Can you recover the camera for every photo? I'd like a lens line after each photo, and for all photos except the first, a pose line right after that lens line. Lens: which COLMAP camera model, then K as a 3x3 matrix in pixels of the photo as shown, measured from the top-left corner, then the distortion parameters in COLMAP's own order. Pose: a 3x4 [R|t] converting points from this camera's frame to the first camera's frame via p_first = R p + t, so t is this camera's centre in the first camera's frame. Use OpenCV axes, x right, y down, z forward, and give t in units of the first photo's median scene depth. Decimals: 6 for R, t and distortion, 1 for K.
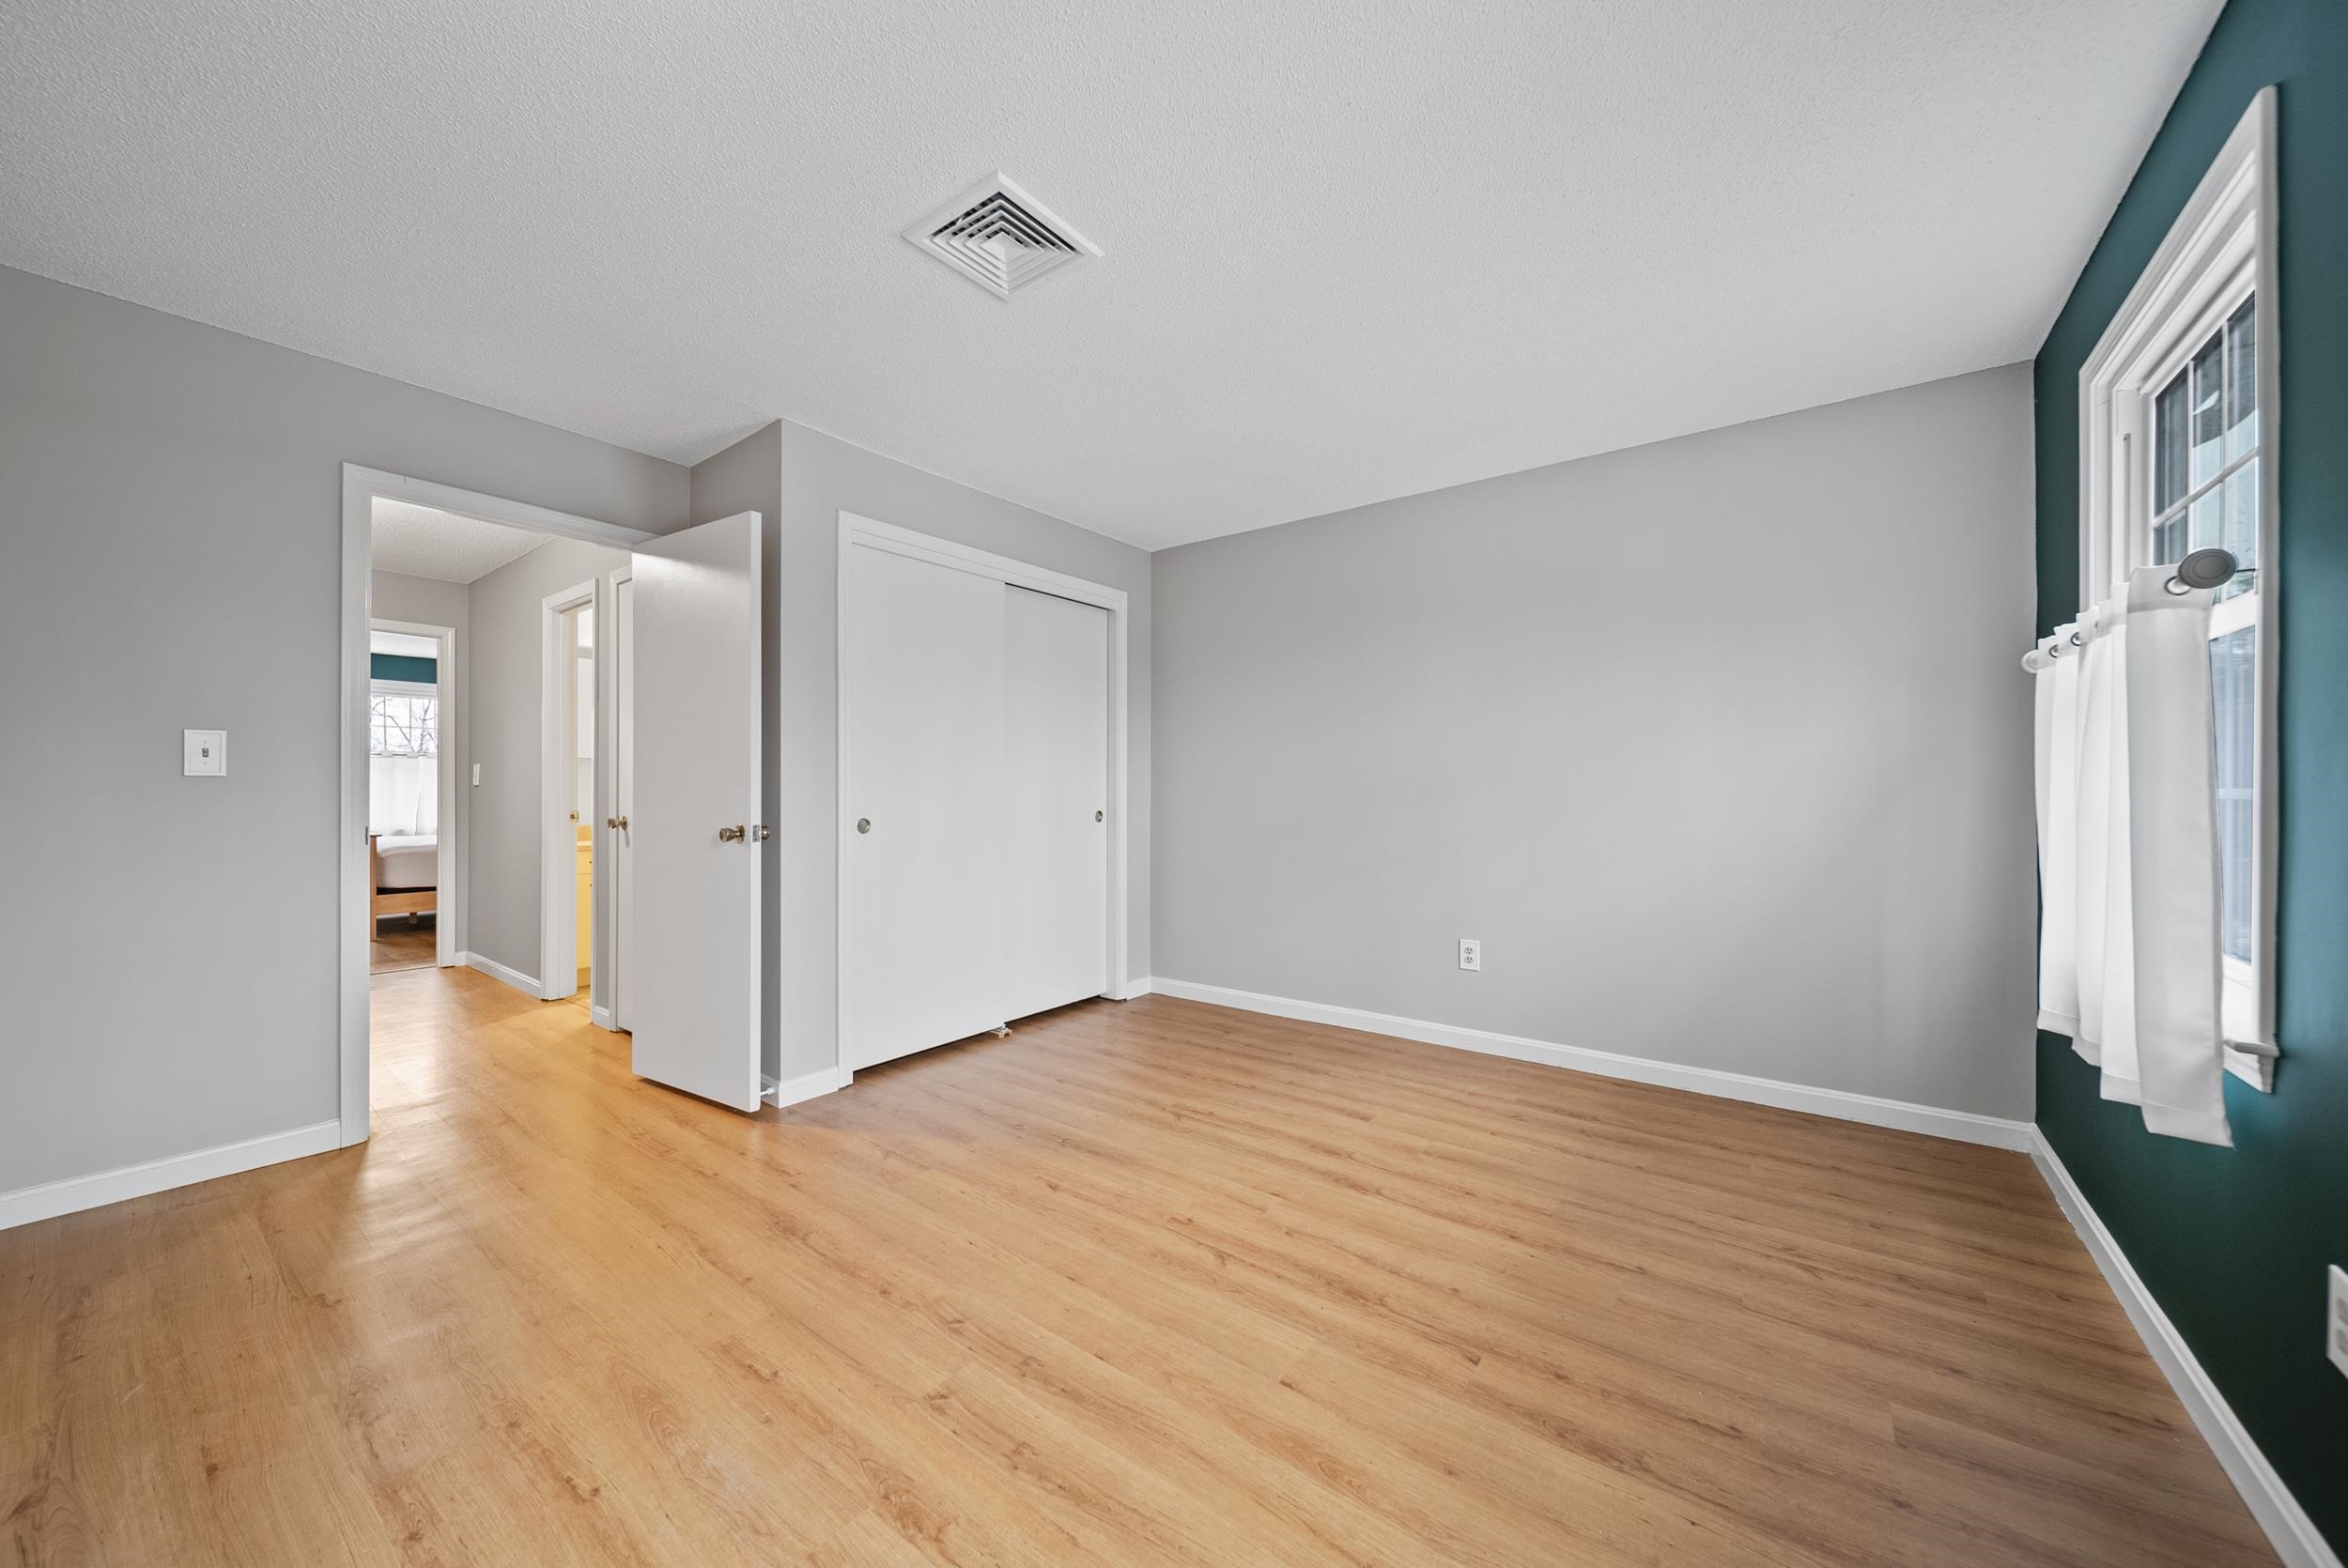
lens RADIAL K [[831.2, 0, 1175.9], [0, 831.2, 784.7], [0, 0, 1]] dist [0.000086, -0.002353]
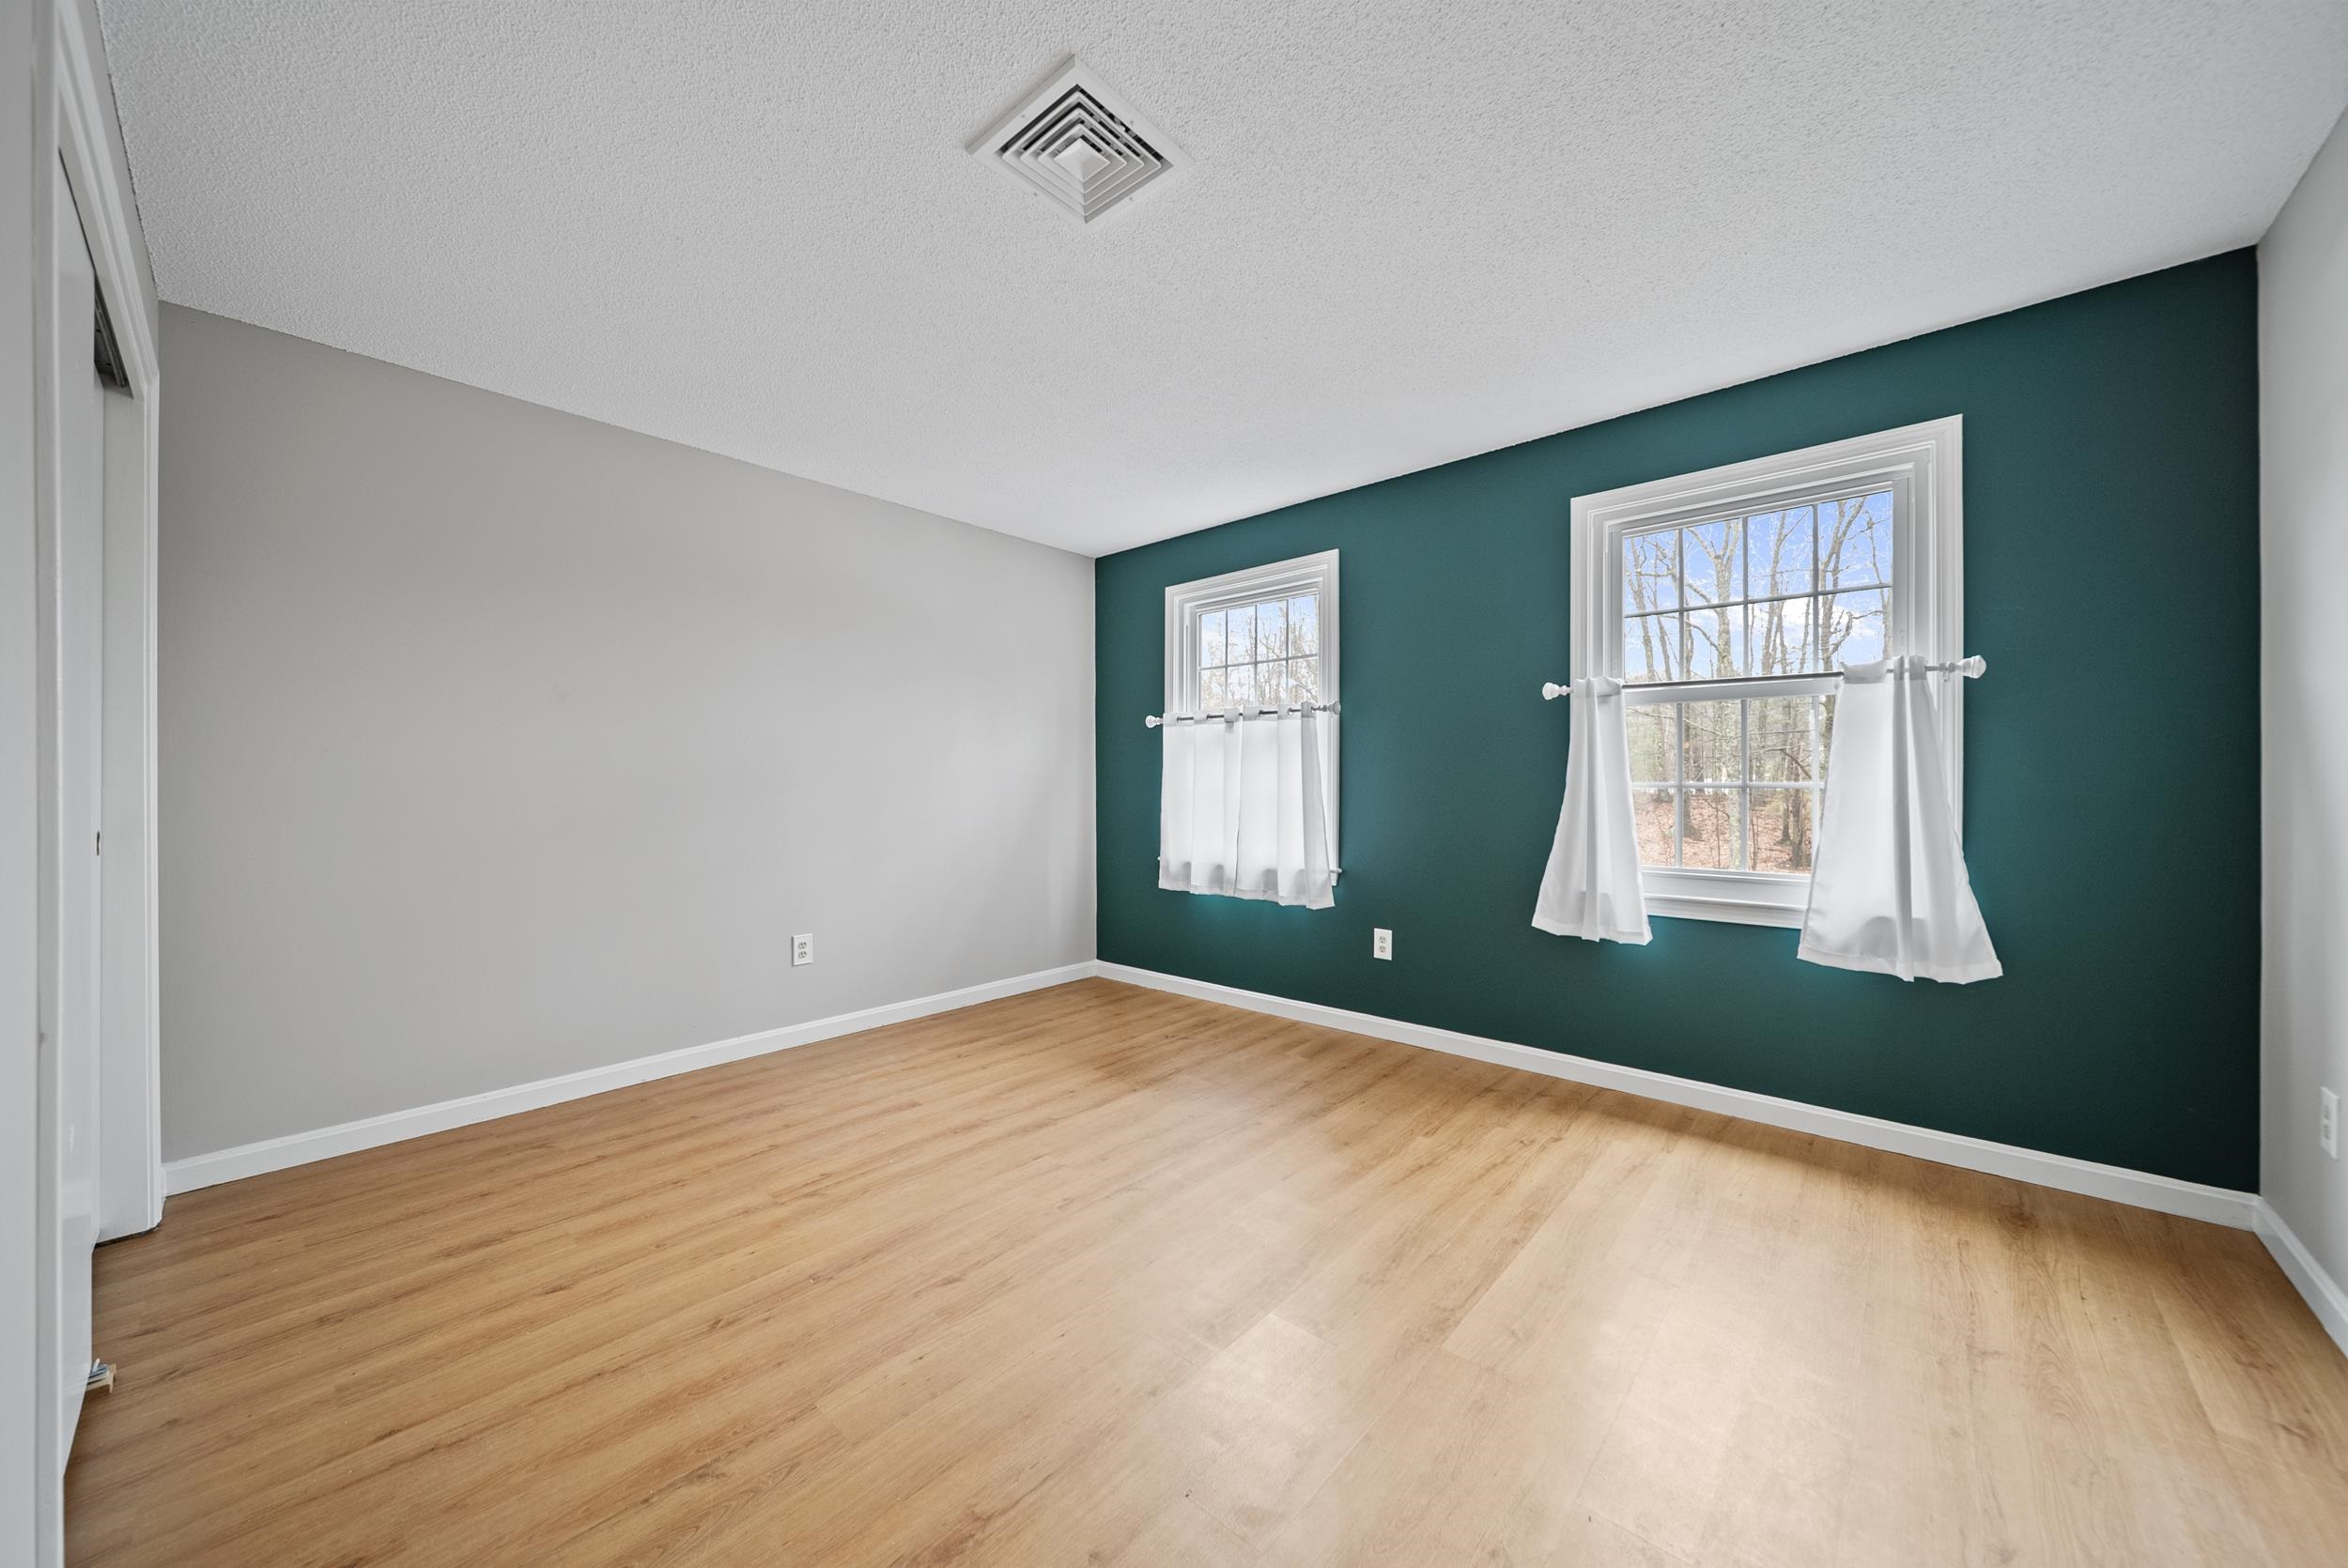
lens RADIAL K [[831.2, 0, 1175.9], [0, 831.2, 784.7], [0, 0, 1]] dist [0.000086, -0.002353]
pose [[0.079655, 0.000308, 0.996822, -0.852232], [-0.004902, 0.999988, 0.000083, 0.006630], [-0.996810, -0.004893, 0.079656, 0.666623]]
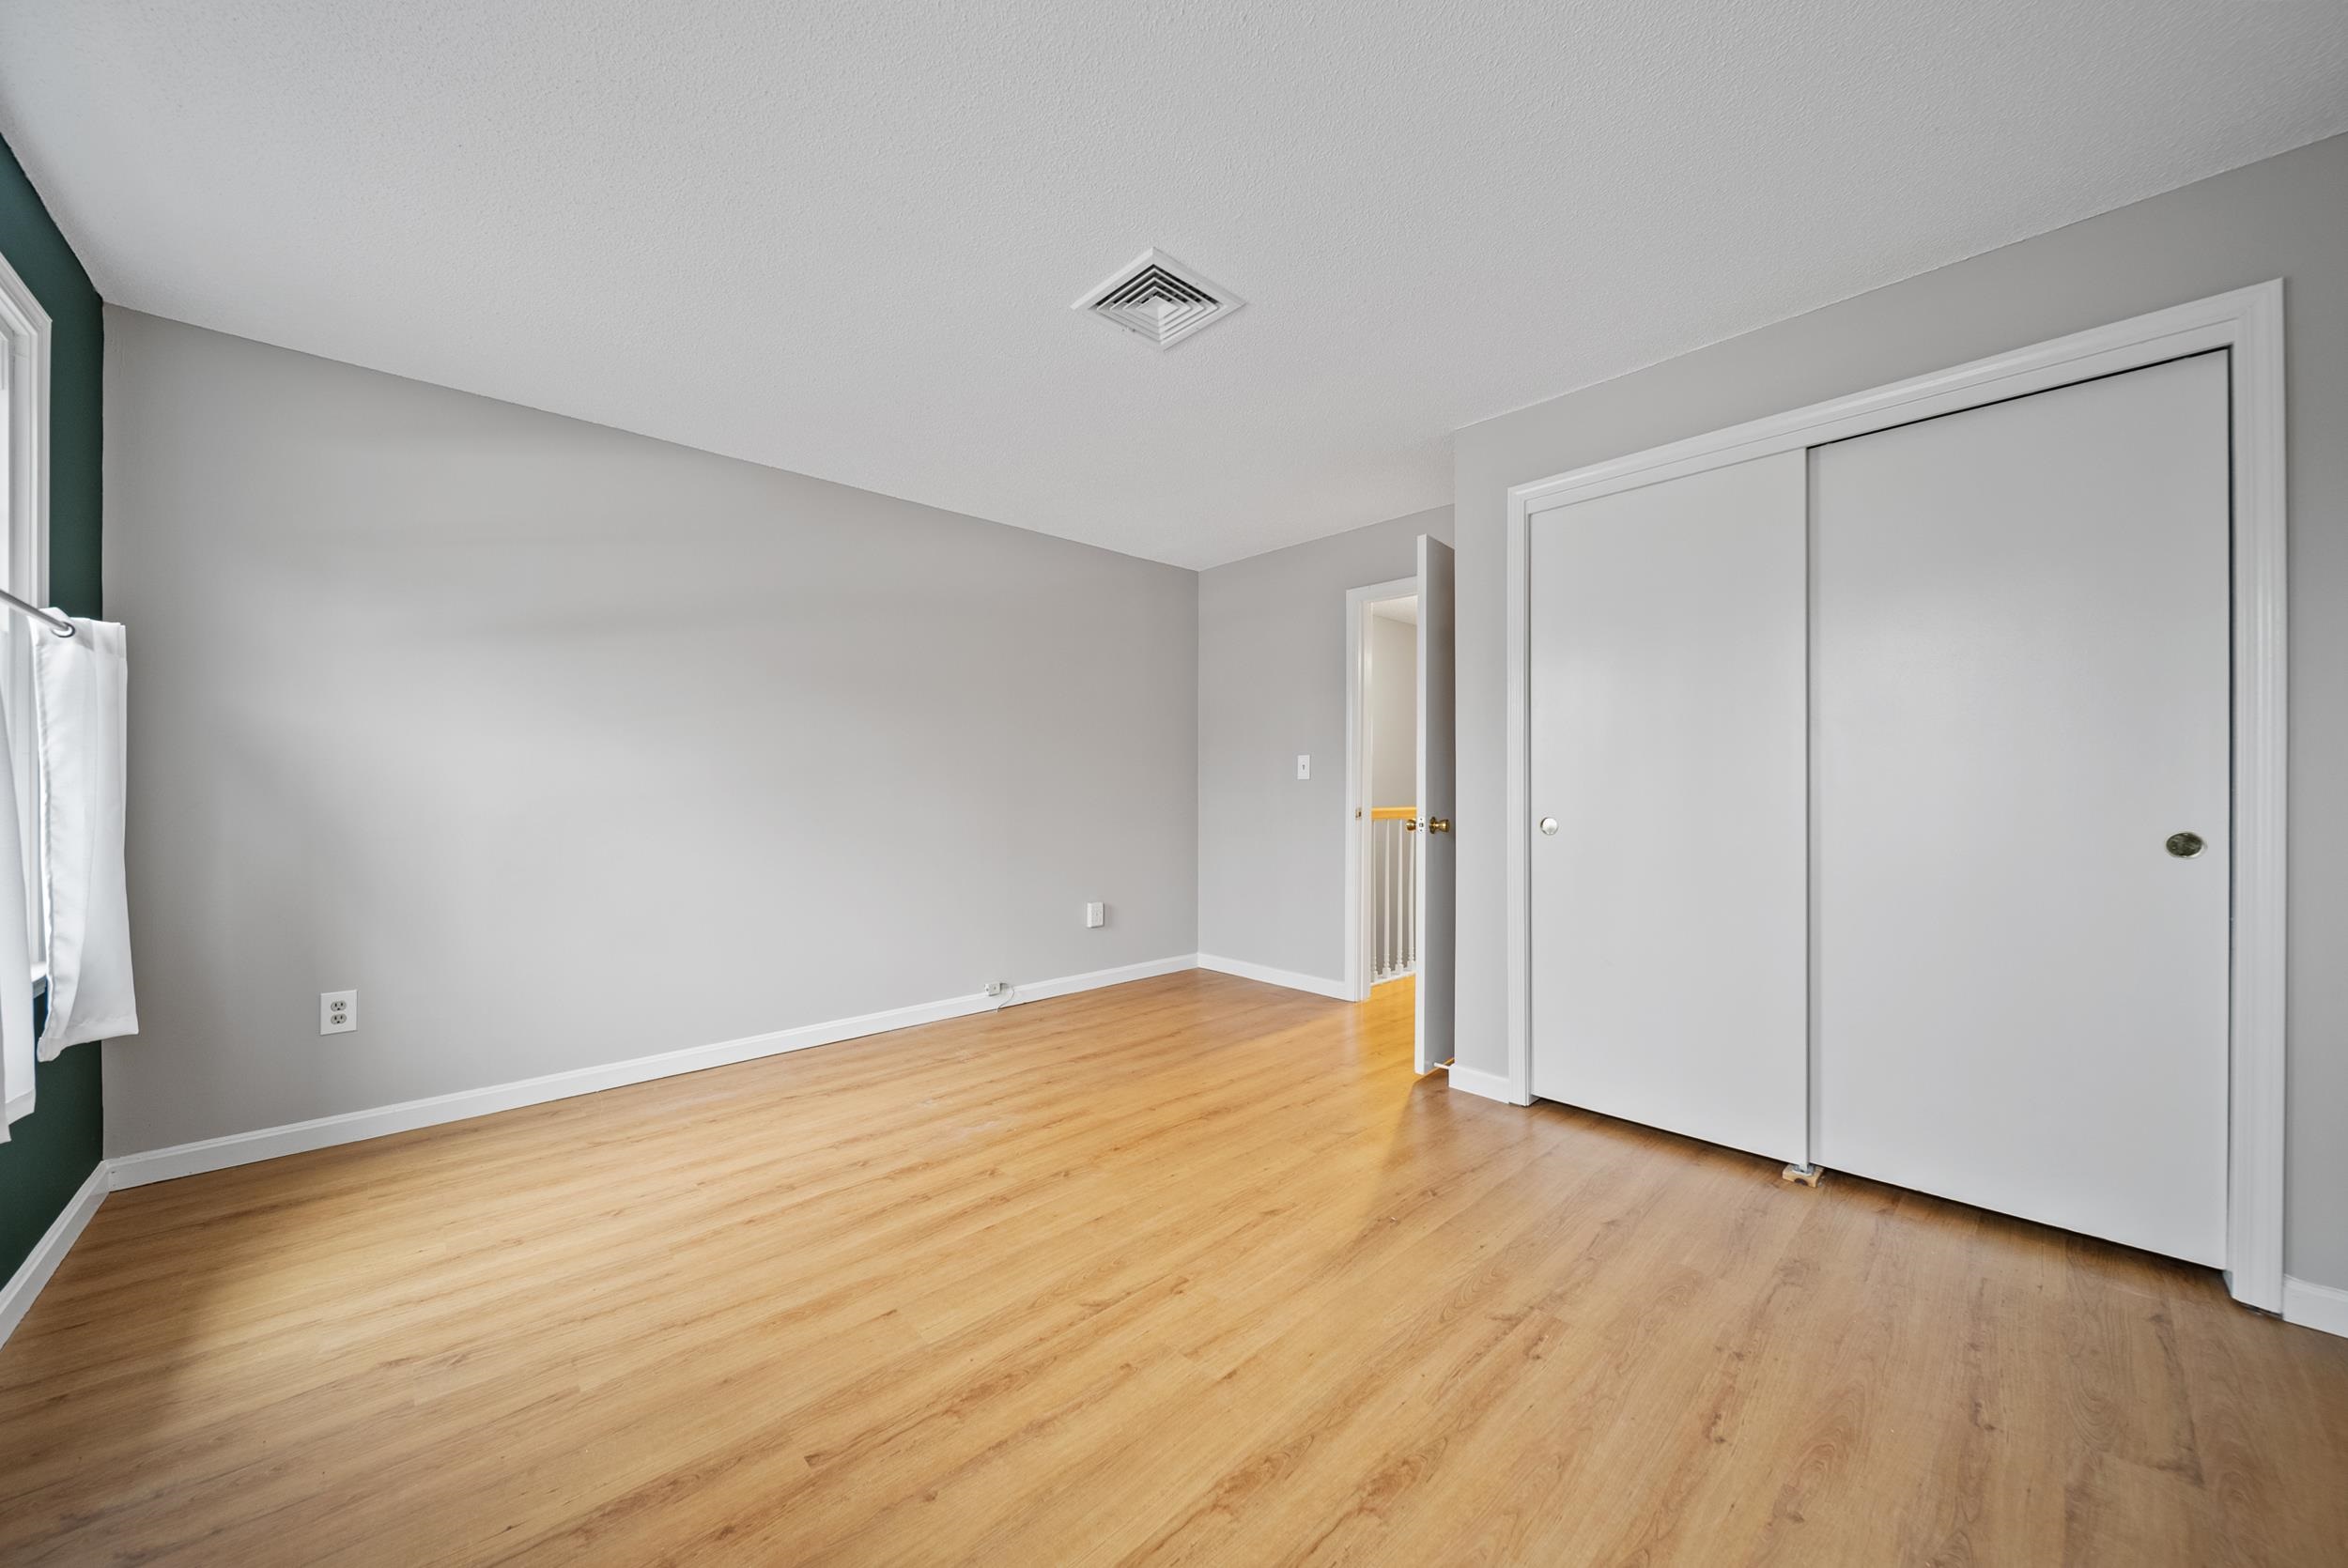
lens RADIAL K [[829.4, 0, 1167.8], [0, 829.4, 777.5], [0, 0, 1]] dist [0.000154, -0.002349]
pose [[-0.174289, -0.011090, -0.984632, 0.728737], [0.006936, 0.999898, -0.012490, 0.008516], [0.984670, -0.009006, -0.174195, 0.969972]]
